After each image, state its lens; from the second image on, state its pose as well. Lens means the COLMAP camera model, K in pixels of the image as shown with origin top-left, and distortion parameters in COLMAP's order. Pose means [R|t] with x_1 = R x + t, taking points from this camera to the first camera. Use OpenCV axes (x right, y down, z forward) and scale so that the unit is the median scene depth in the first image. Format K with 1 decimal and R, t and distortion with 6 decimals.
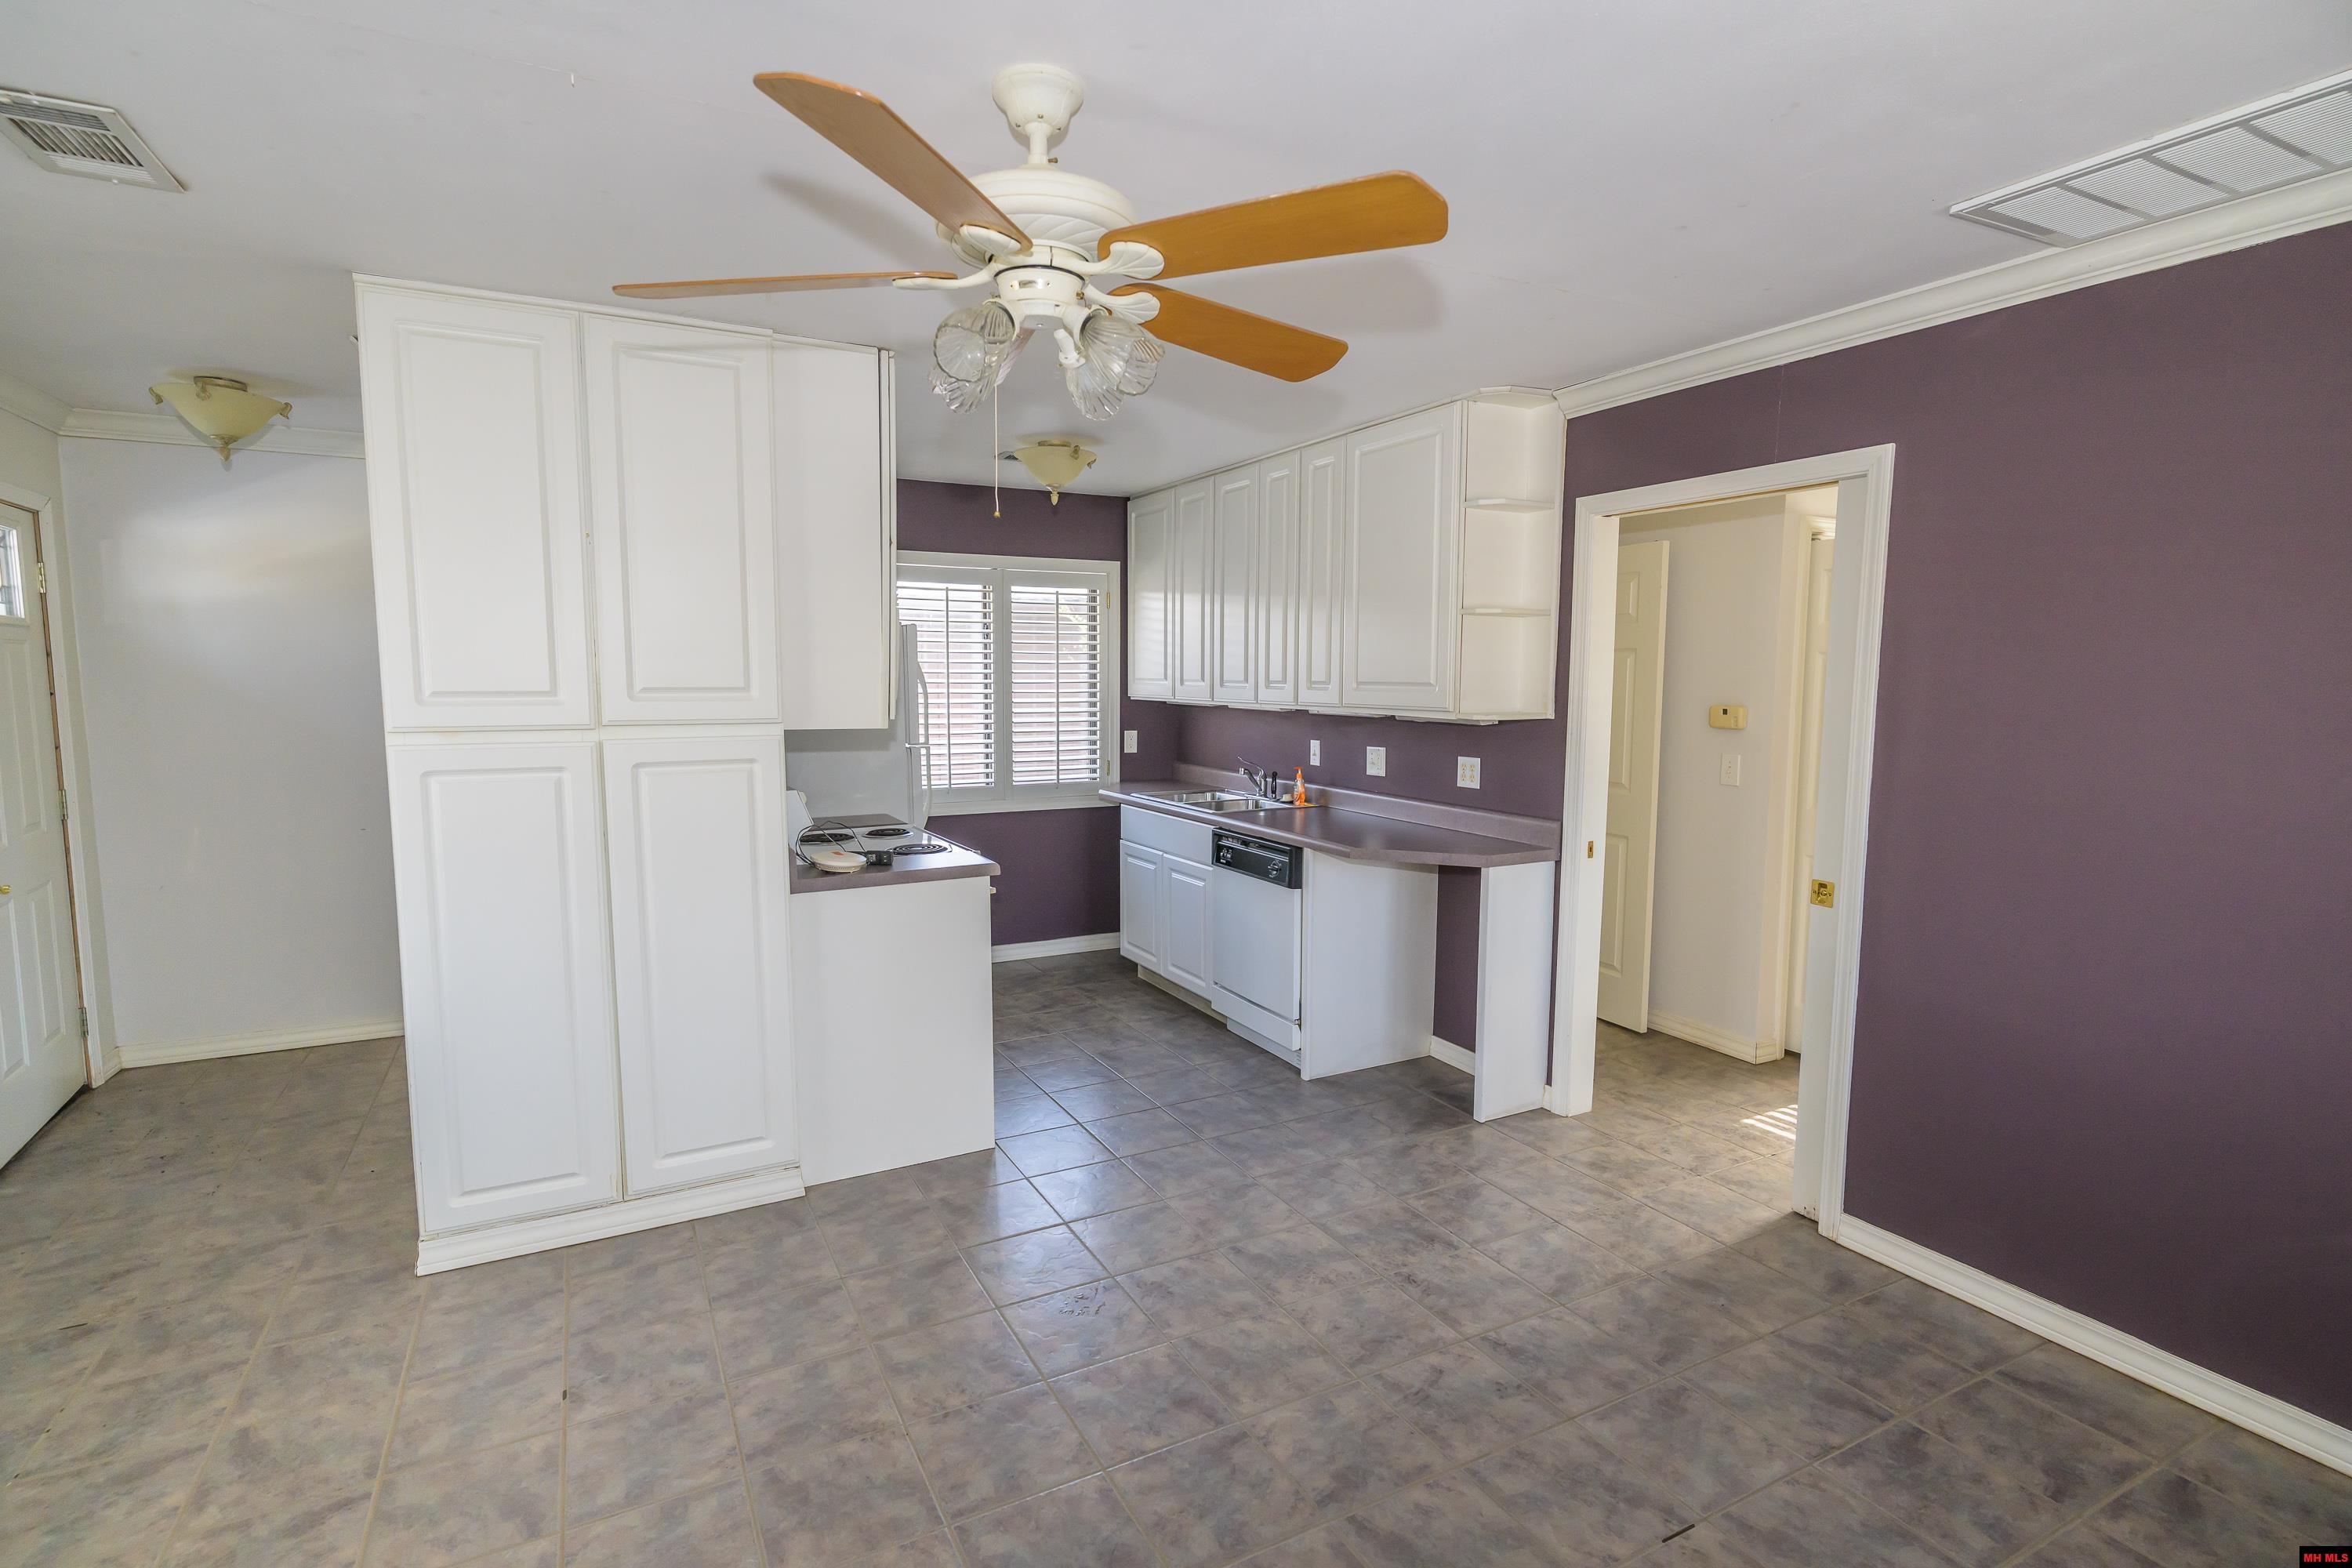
lens RADIAL K [[1124.4, 0, 1176.1], [0, 1124.4, 792.4], [0, 0, 1]] dist [0.002023, 0.000177]
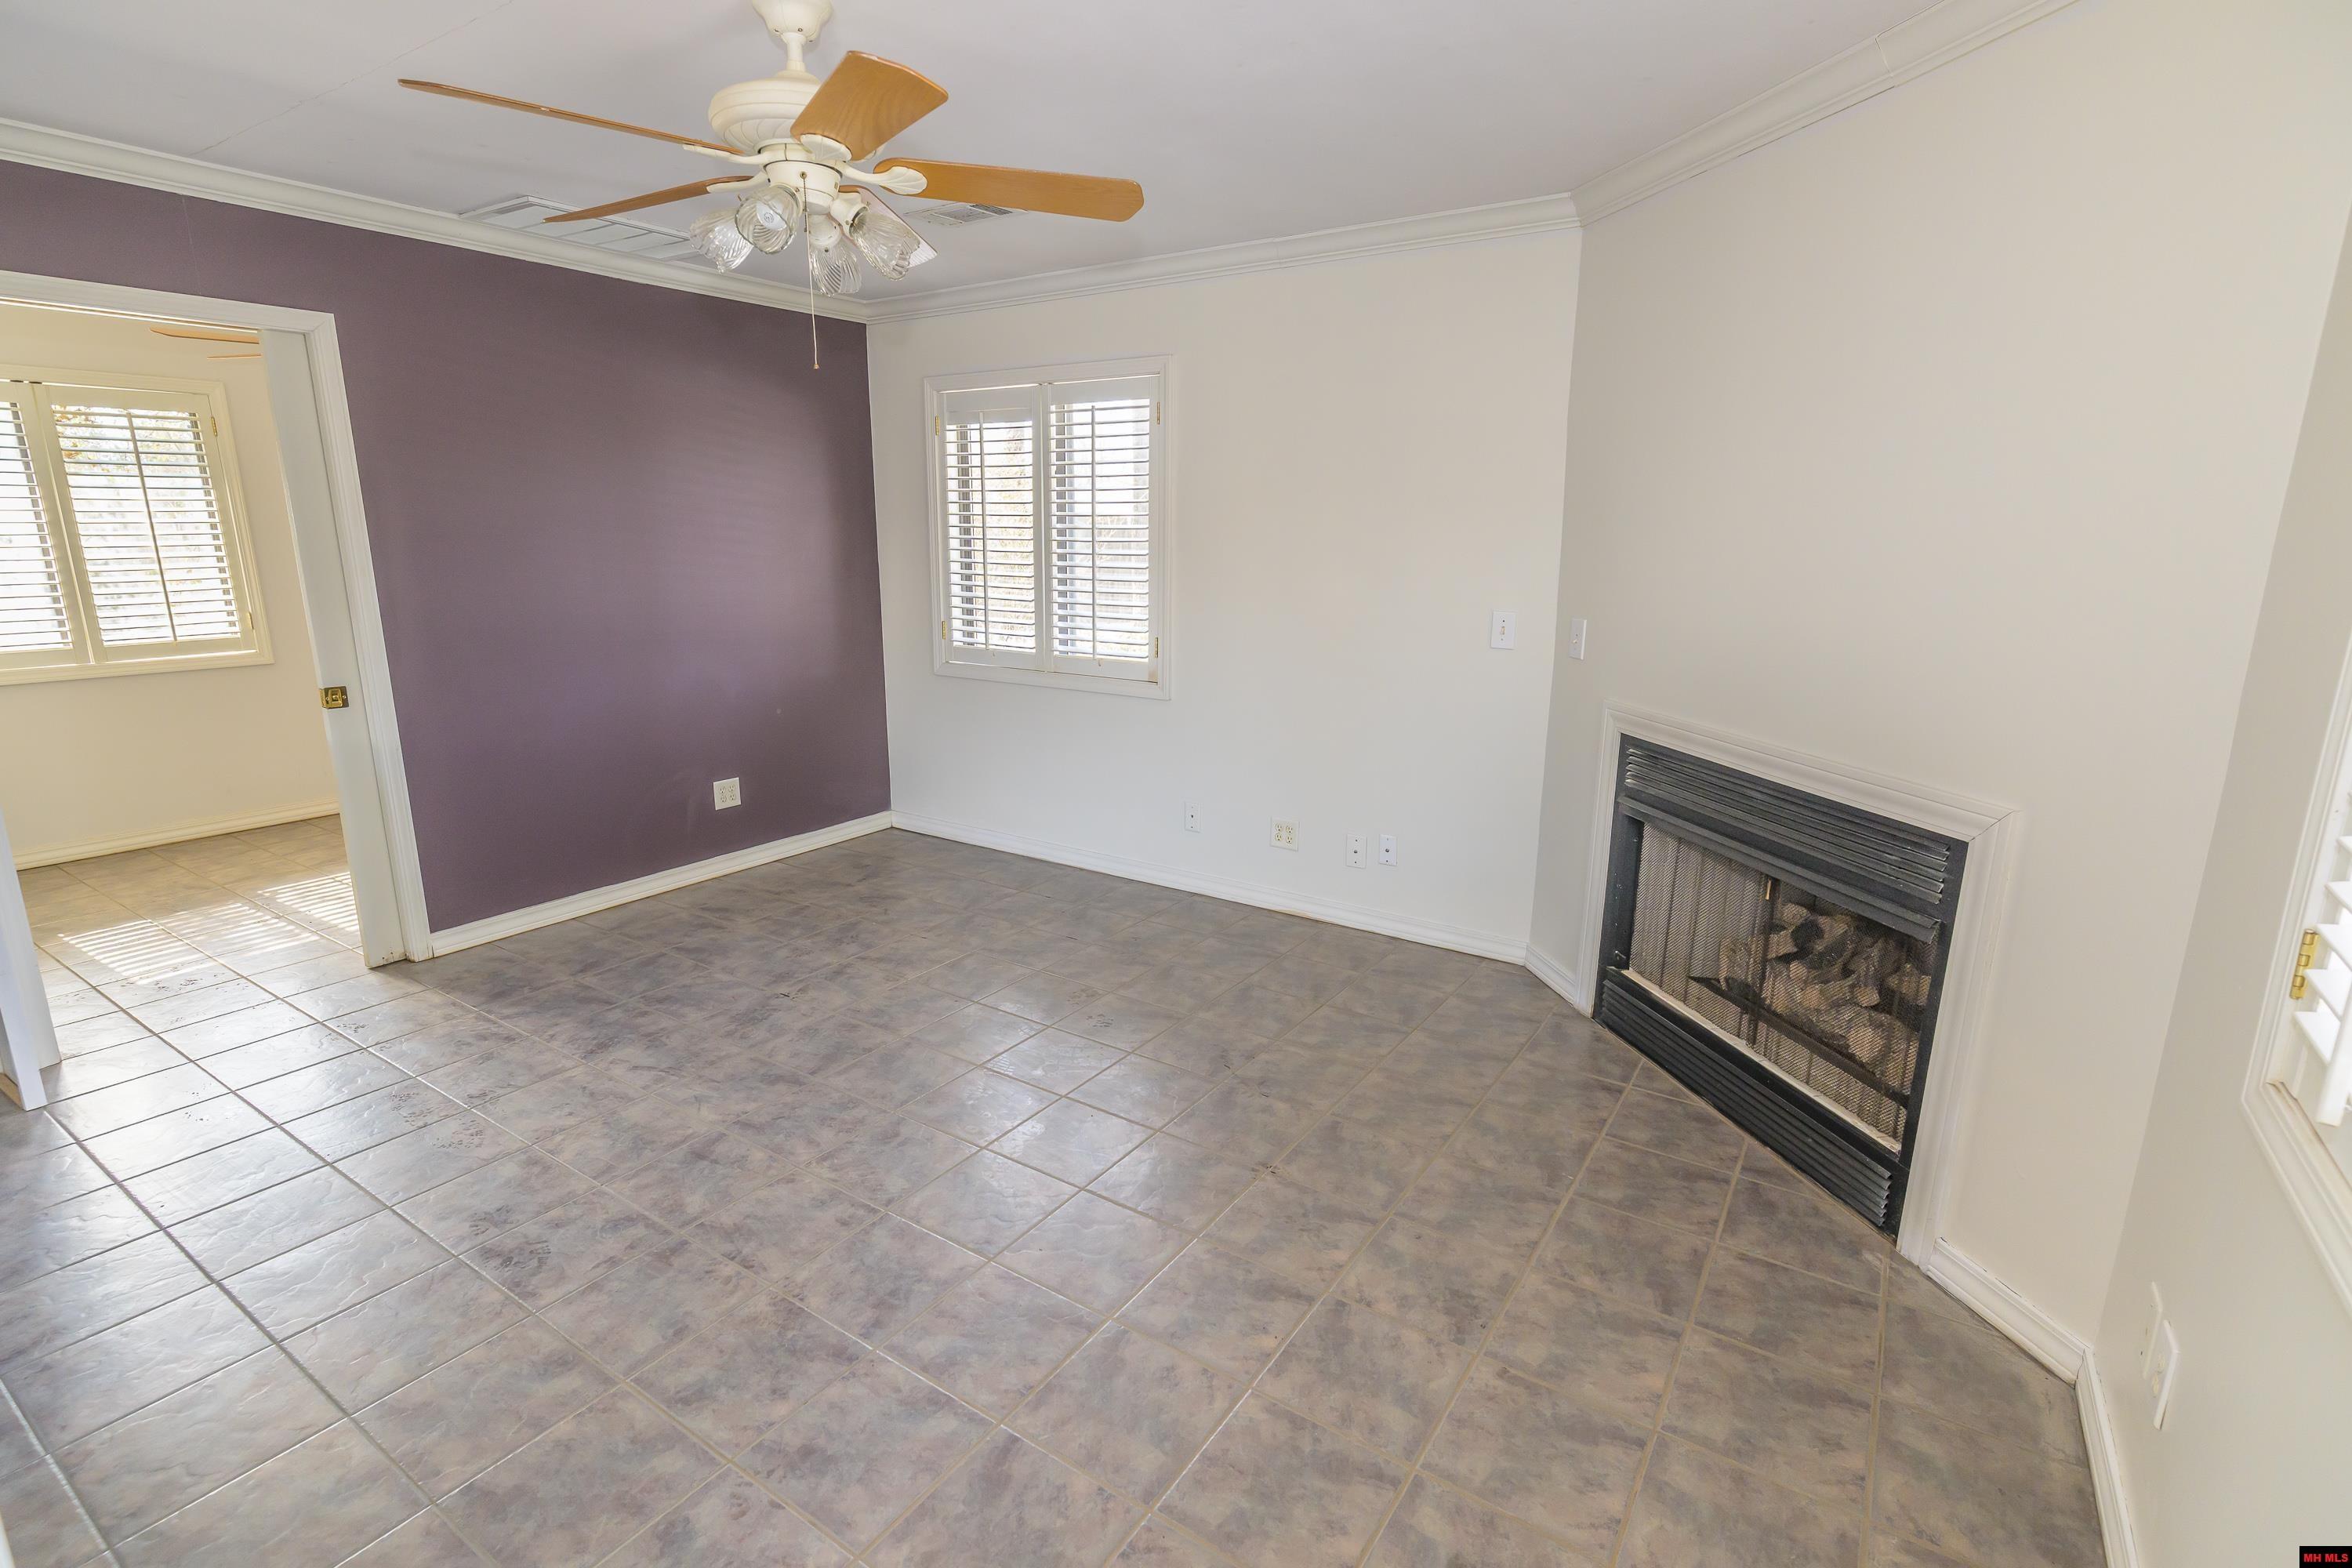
lens RADIAL K [[1109.0, 0, 1176.0], [0, 1109.0, 784.0], [0, 0, 1]] dist [-0.001334, -0.000229]
pose [[-0.481647, -0.206445, 0.851702, -1.108931], [0.083258, 0.956683, 0.278974, -0.095878], [-0.872402, 0.205278, -0.443595, 0.996313]]
